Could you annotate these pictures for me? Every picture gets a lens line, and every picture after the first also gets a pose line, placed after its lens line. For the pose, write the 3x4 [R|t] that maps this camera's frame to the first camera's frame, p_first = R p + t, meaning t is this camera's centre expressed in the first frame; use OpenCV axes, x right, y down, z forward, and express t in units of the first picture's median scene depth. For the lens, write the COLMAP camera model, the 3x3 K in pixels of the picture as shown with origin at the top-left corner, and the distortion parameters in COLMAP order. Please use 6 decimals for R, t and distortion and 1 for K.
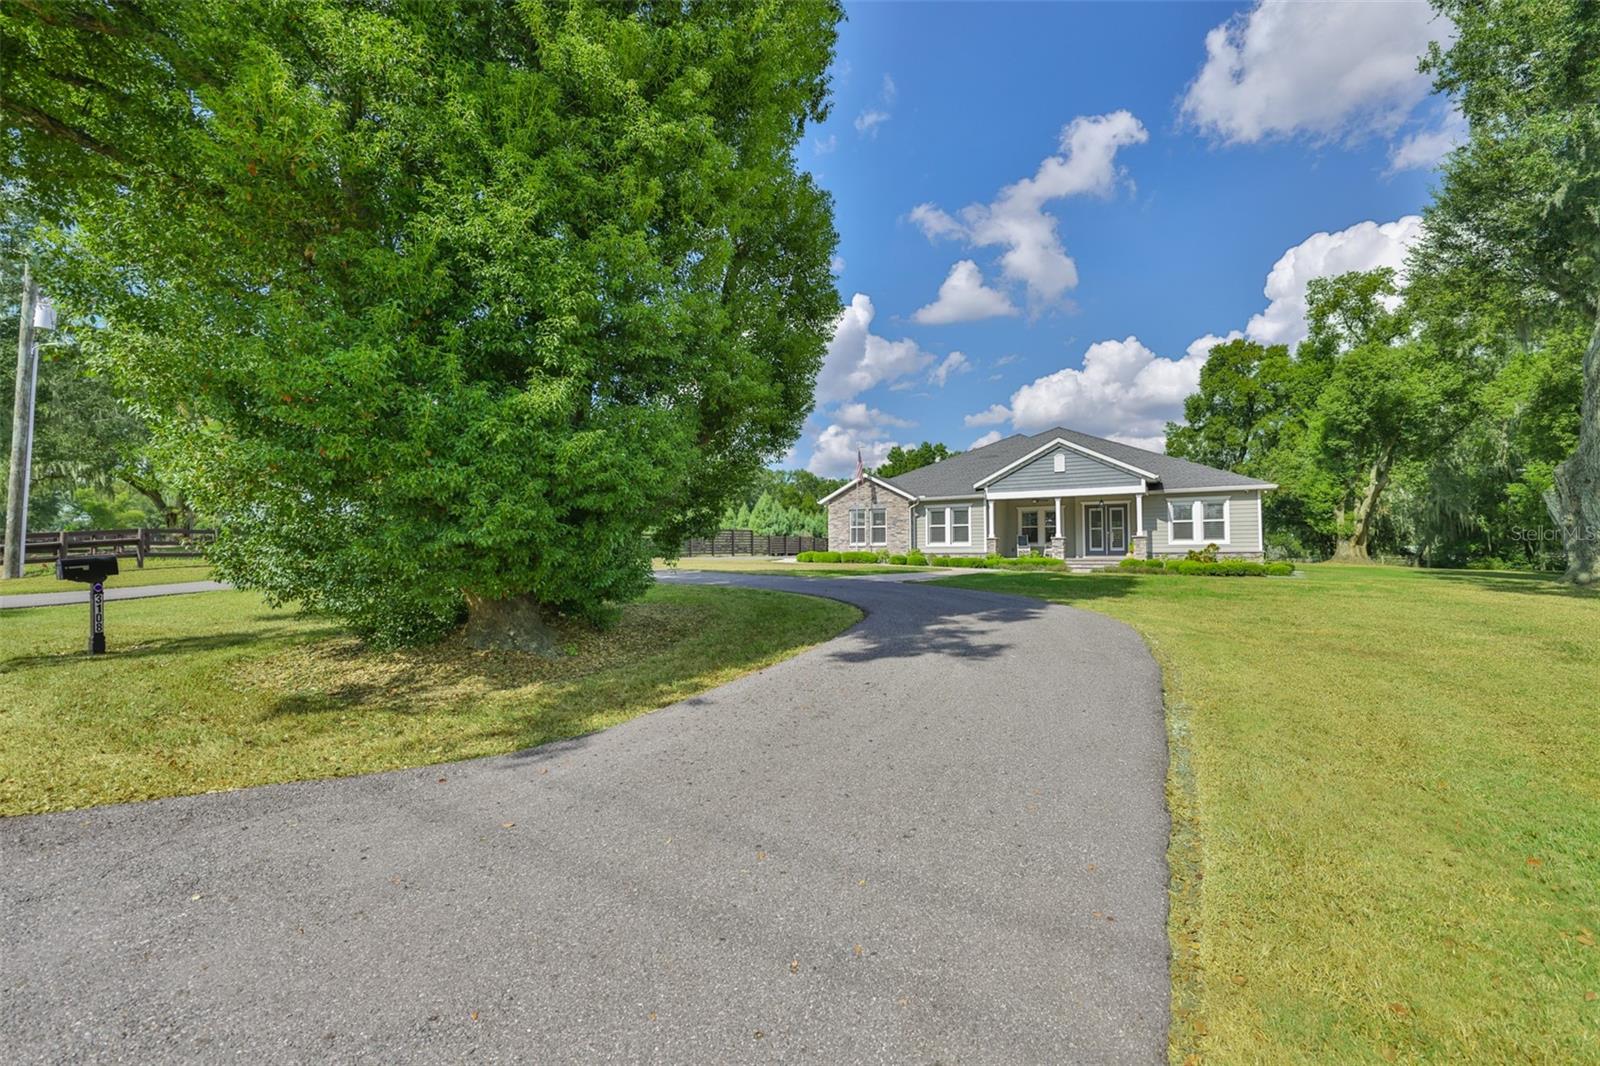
lens RADIAL K [[670.7, 0, 784.4], [0, 670.7, 545.0], [0, 0, 1]] dist [-0.023253, 0.001232]
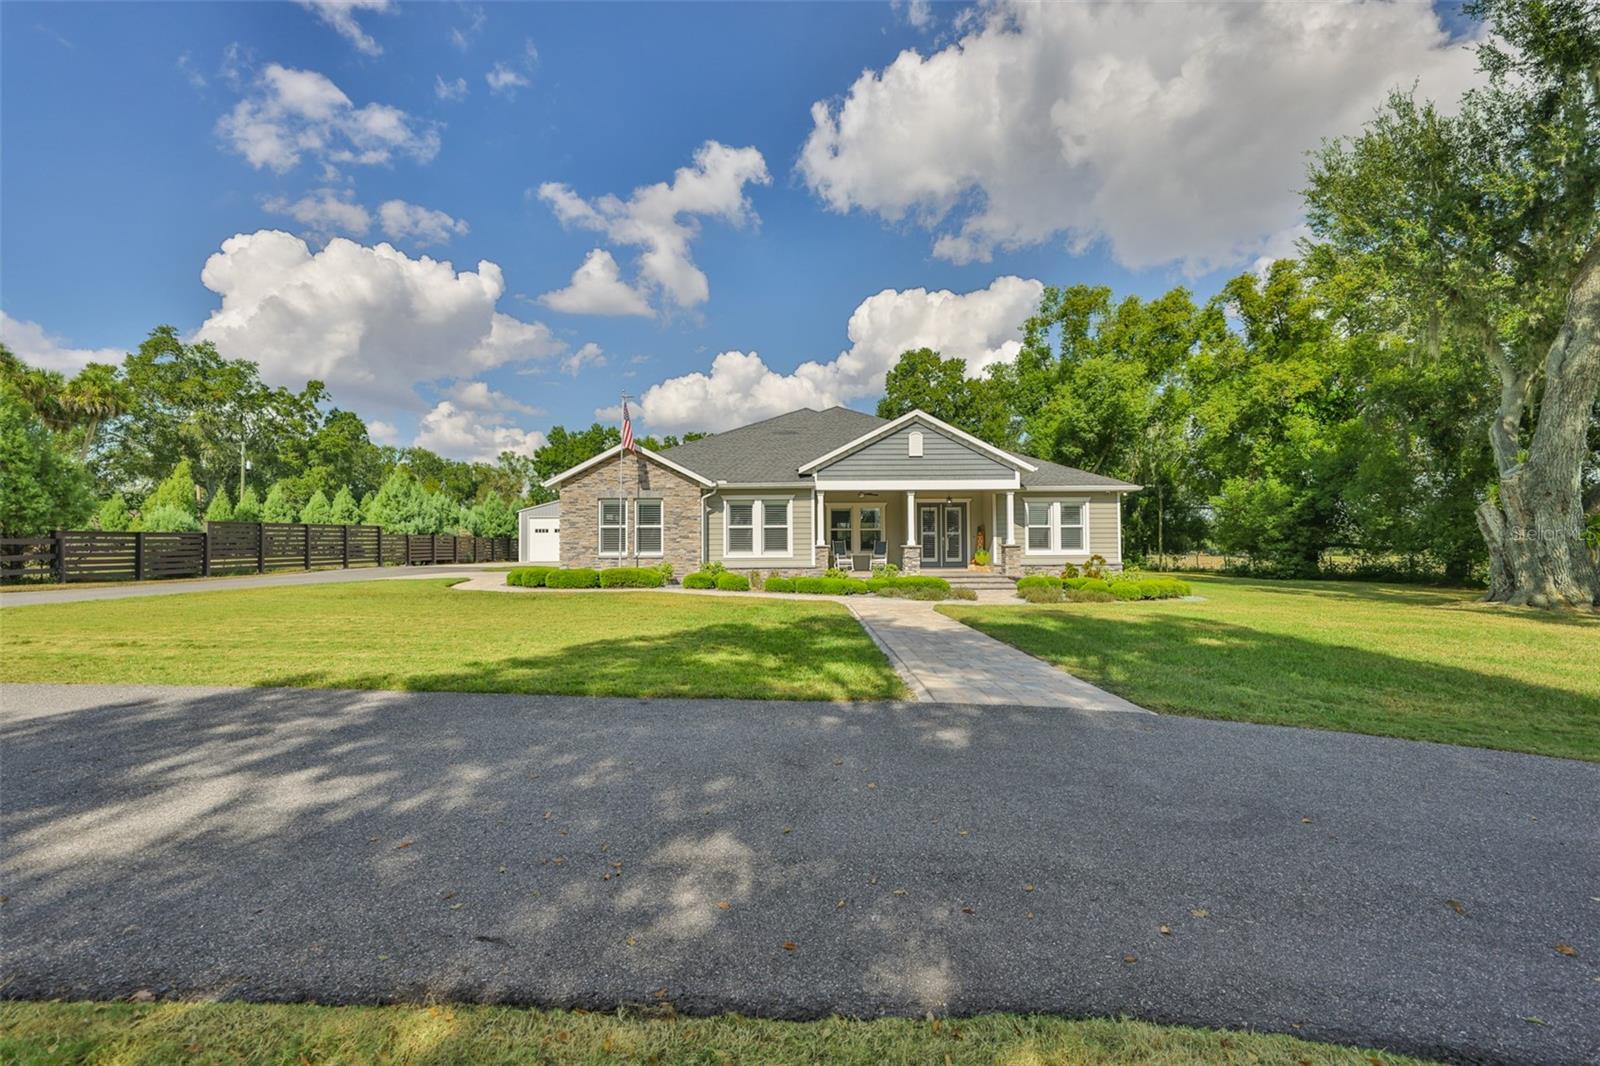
lens RADIAL K [[670.7, 0, 812.8], [0, 670.7, 530.8], [0, 0, 1]] dist [-0.023253, 0.001232]
pose [[0.836774, 0.011250, 0.547434, -0.072213], [-0.003114, 0.999871, -0.015787, -0.013682], [-0.547540, 0.011505, 0.836700, 0.384243]]
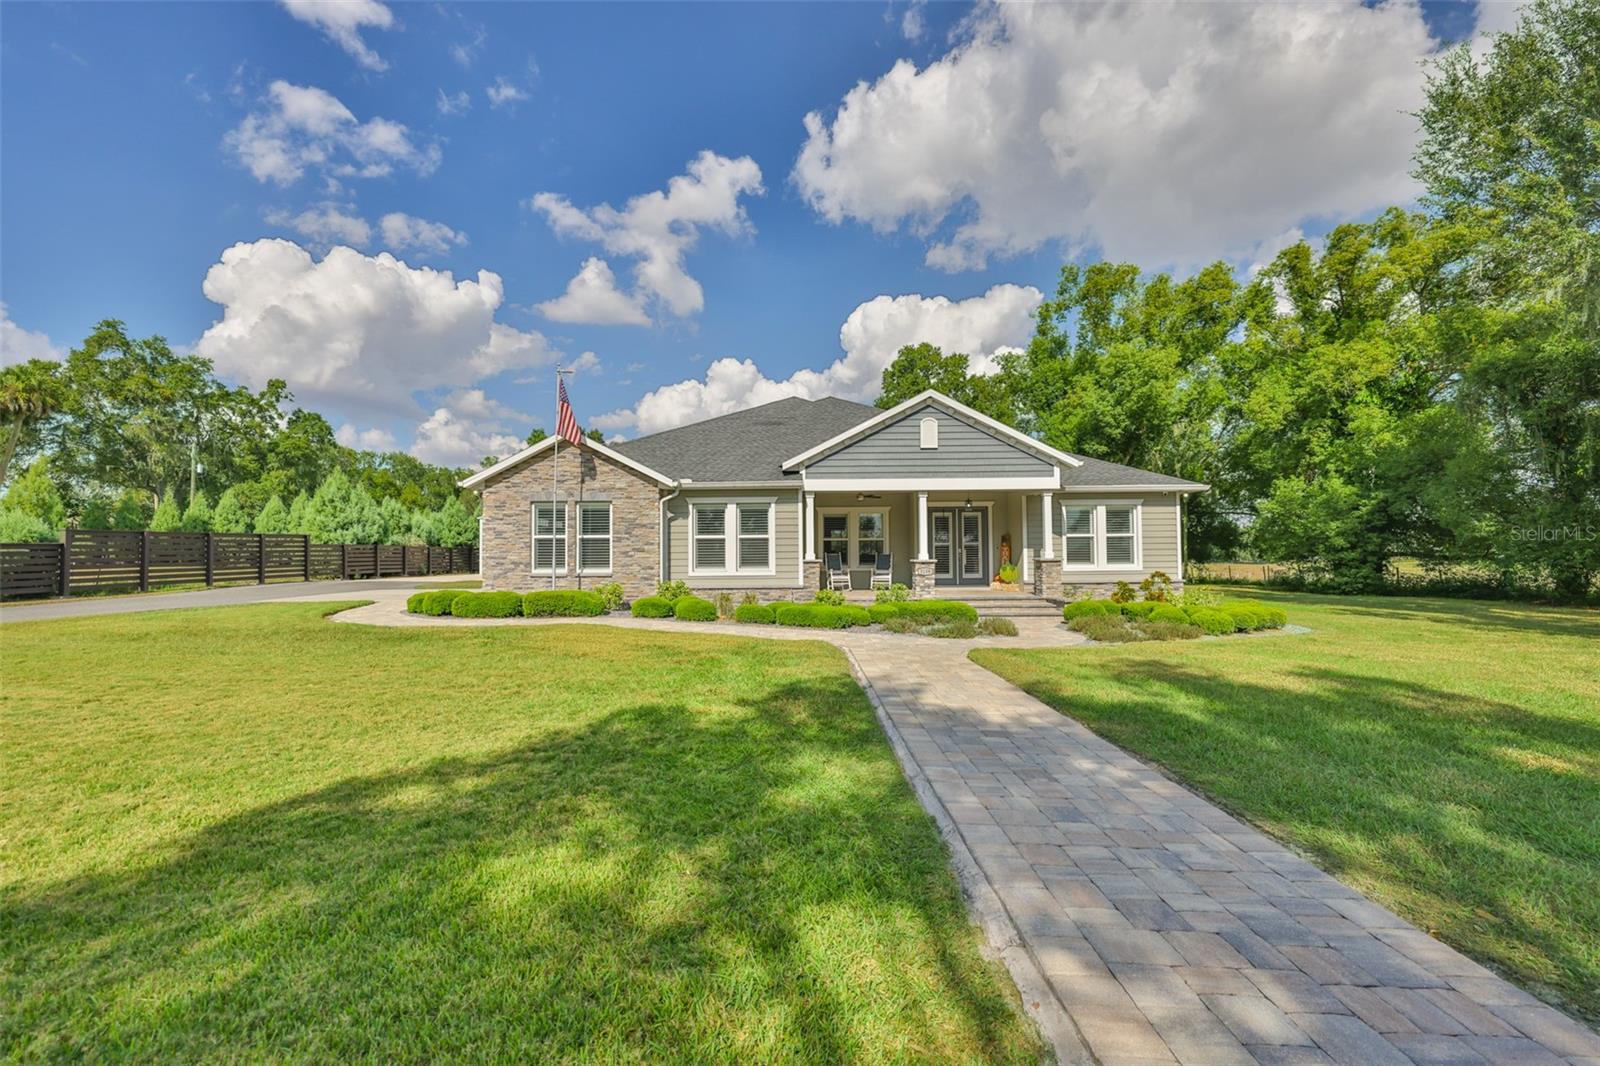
lens RADIAL K [[670.7, 0, 800.1], [0, 670.7, 513.5], [0, 0, 1]] dist [-0.023253, 0.001232]
pose [[0.842630, 0.028959, 0.537713, 0.001432], [-0.001898, 0.998706, -0.050812, -0.019021], [-0.538489, 0.041796, 0.841595, 0.487425]]
